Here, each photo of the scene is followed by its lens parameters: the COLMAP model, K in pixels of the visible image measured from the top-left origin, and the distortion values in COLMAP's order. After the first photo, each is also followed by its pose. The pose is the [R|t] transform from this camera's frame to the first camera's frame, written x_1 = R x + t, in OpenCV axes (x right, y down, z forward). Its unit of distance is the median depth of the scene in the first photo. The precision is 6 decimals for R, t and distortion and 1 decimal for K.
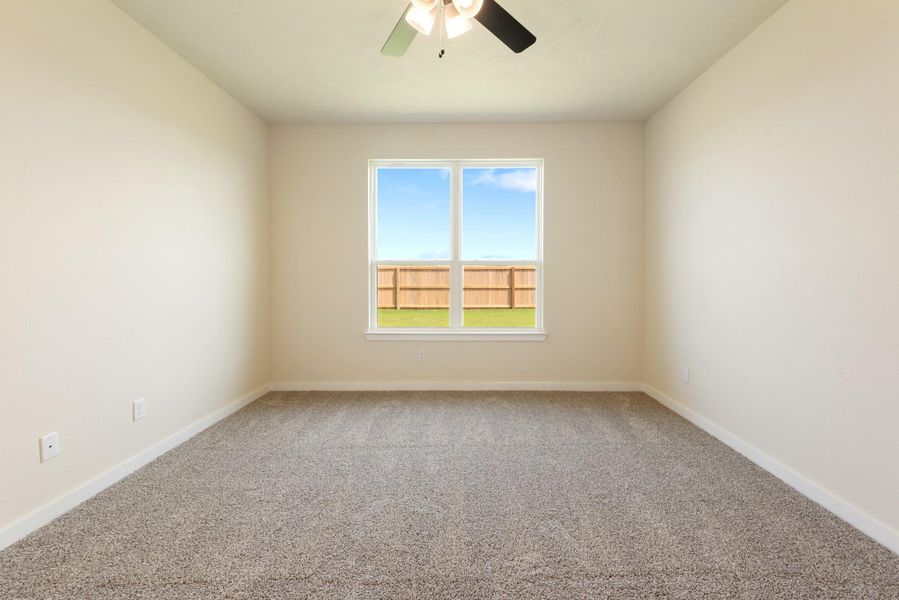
lens RADIAL K [[371.5, 0, 452.1], [0, 371.5, 278.4], [0, 0, 1]] dist [0.000610, -0.000634]
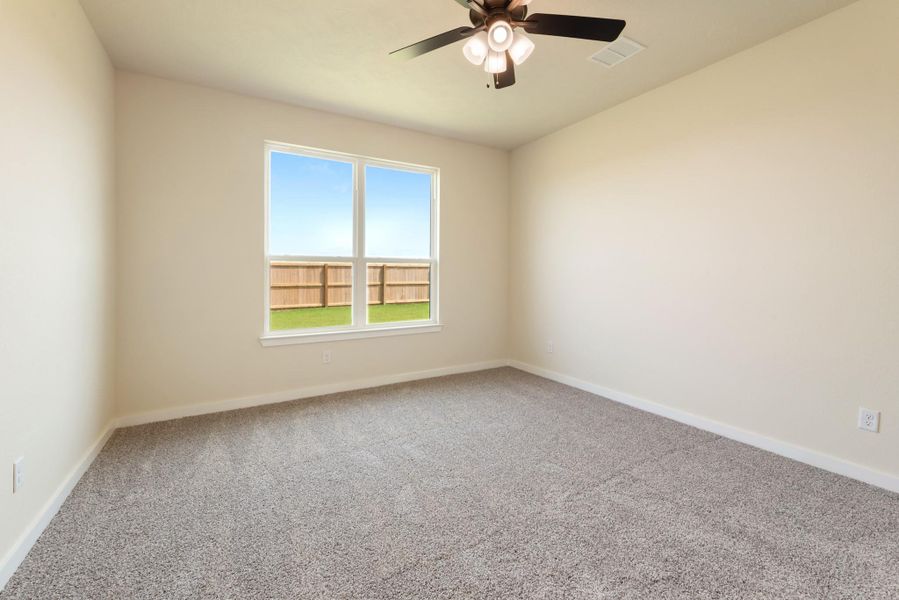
lens RADIAL K [[371.5, 0, 452.1], [0, 371.5, 278.4], [0, 0, 1]] dist [0.000610, -0.000634]
pose [[0.862622, -0.007778, 0.505790, -0.281079], [0.004179, 0.999957, 0.008250, 0.000416], [-0.505832, -0.005003, 0.862617, 0.021513]]
